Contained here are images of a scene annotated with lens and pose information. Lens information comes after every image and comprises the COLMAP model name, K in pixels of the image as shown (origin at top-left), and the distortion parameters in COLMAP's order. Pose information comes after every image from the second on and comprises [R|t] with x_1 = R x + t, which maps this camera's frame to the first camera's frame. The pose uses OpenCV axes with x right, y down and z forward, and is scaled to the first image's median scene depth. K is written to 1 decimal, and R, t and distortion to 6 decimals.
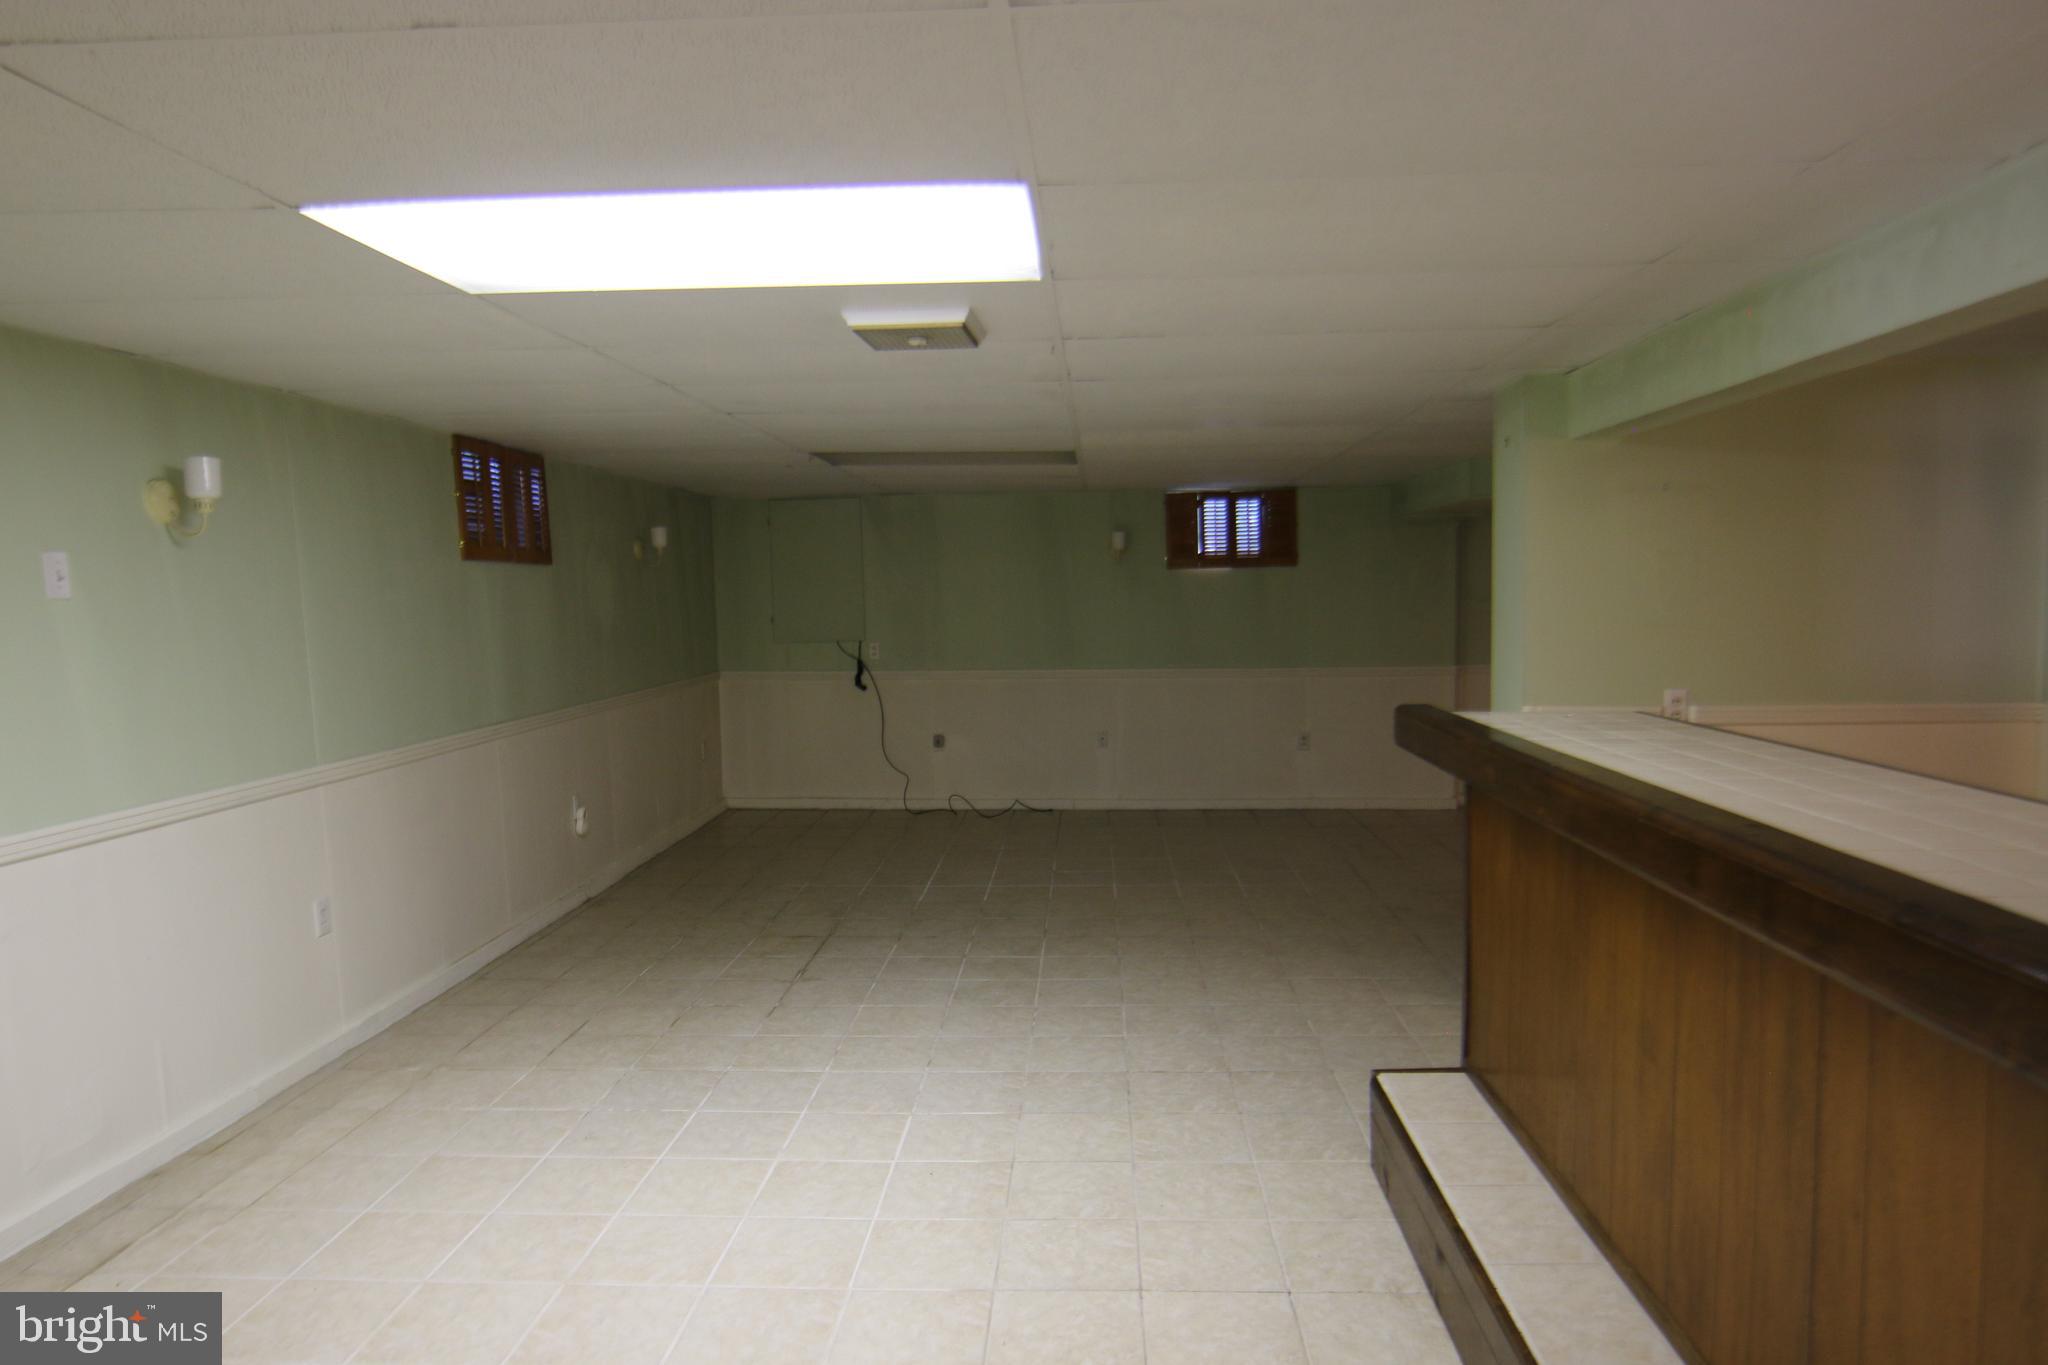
lens RADIAL K [[1298.3, 0, 1024.0], [0, 1298.3, 682.5], [0, 0, 1]] dist [-0.014596, 0.001387]
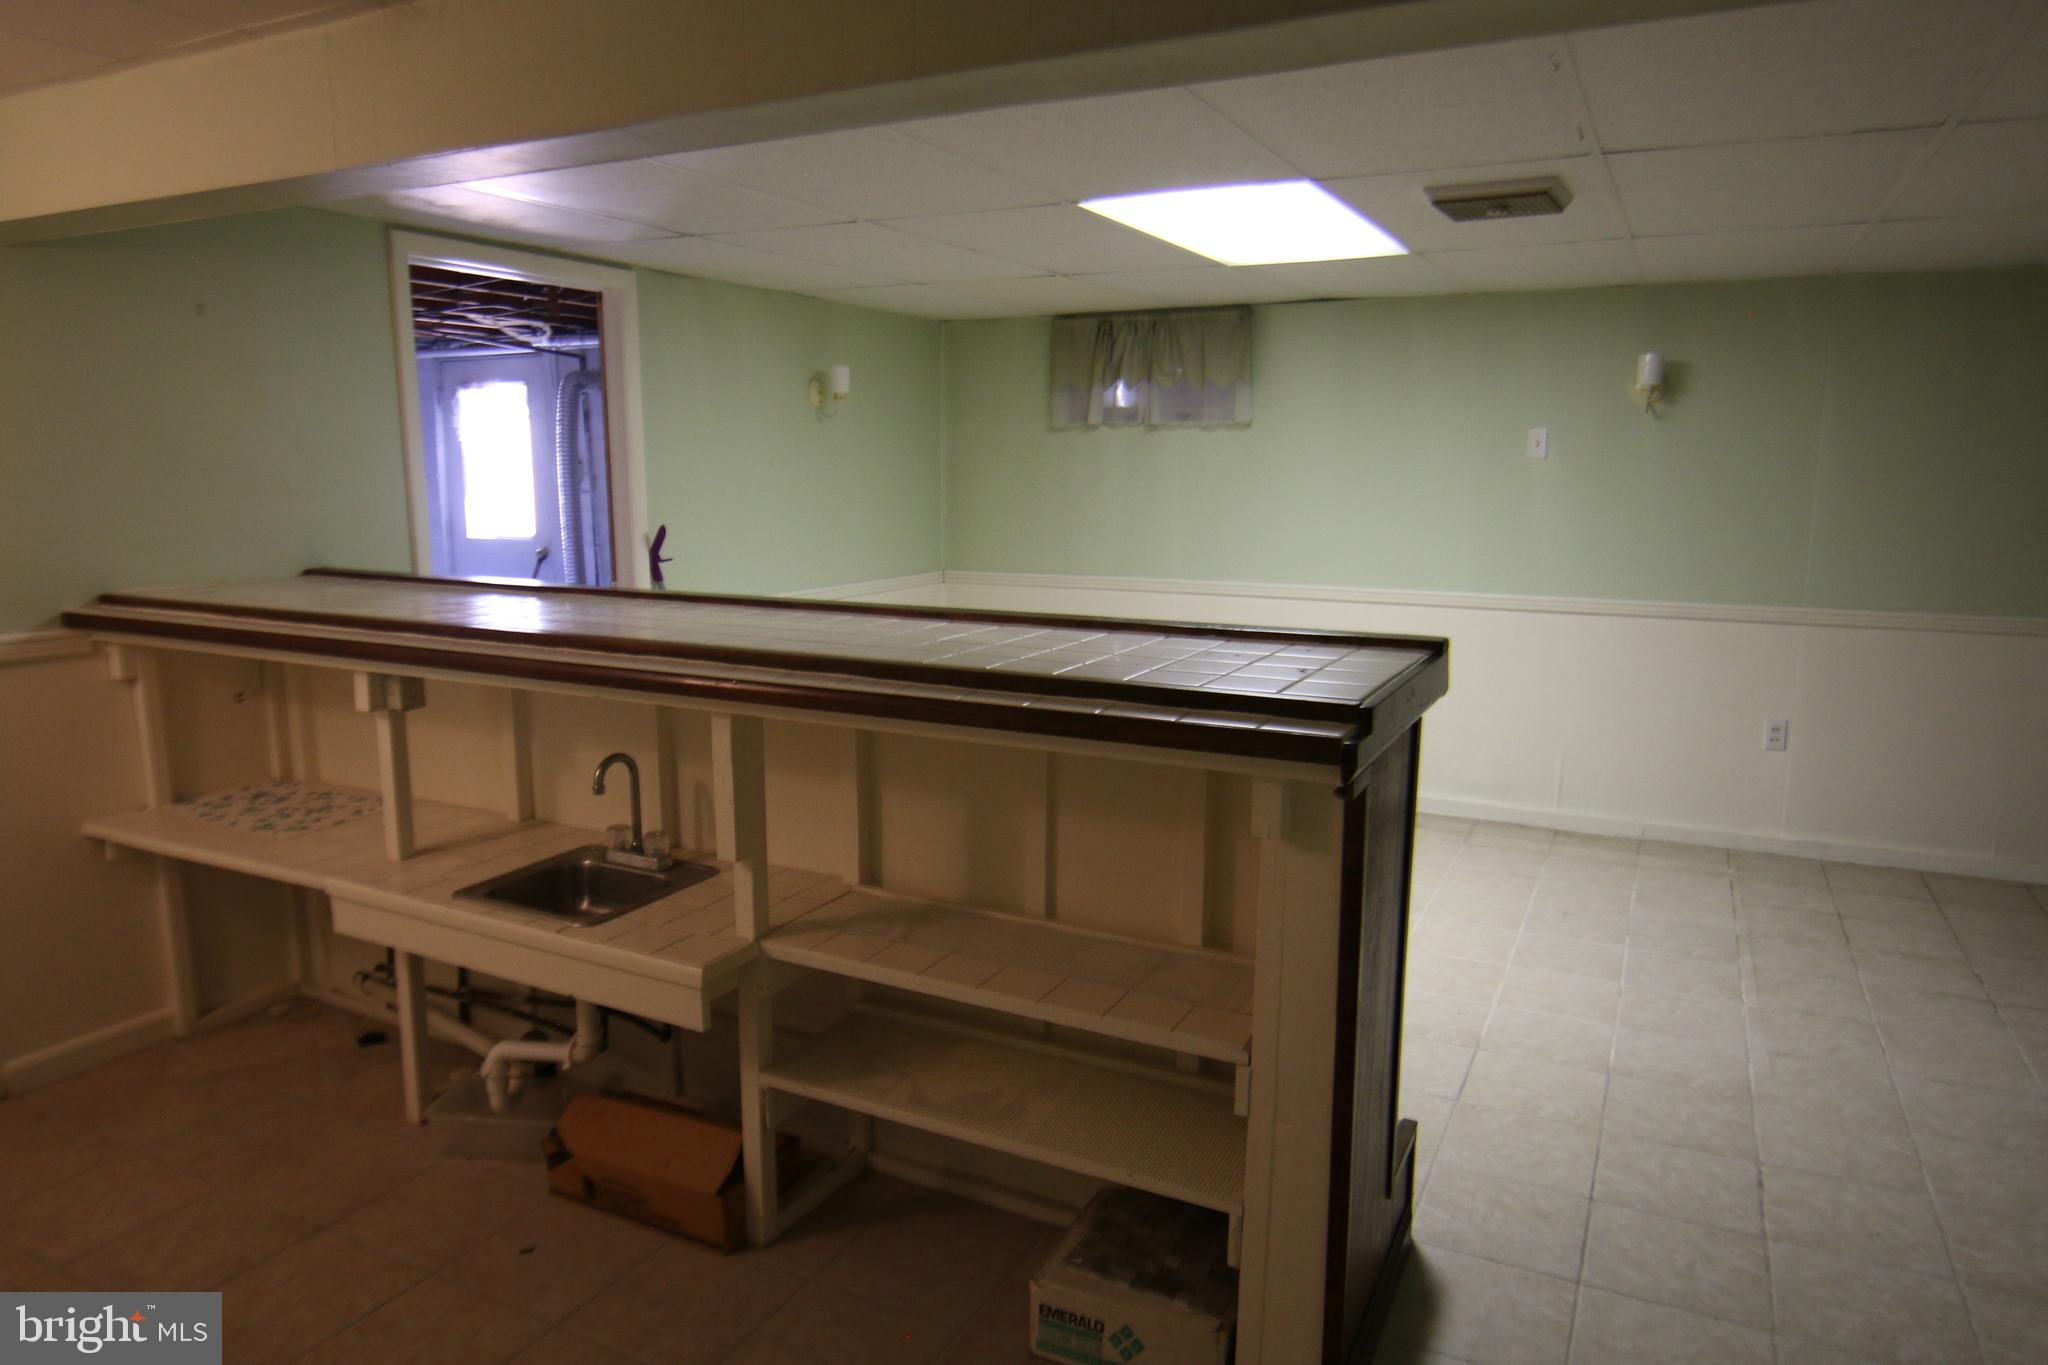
lens RADIAL K [[1298.3, 0, 1024.0], [0, 1298.3, 682.5], [0, 0, 1]] dist [-0.014596, 0.001387]
pose [[-0.385548, 0.184765, -0.903999, 0.900760], [-0.053492, 0.973622, 0.221808, -0.102580], [0.921136, 0.133874, -0.365494, 0.921244]]
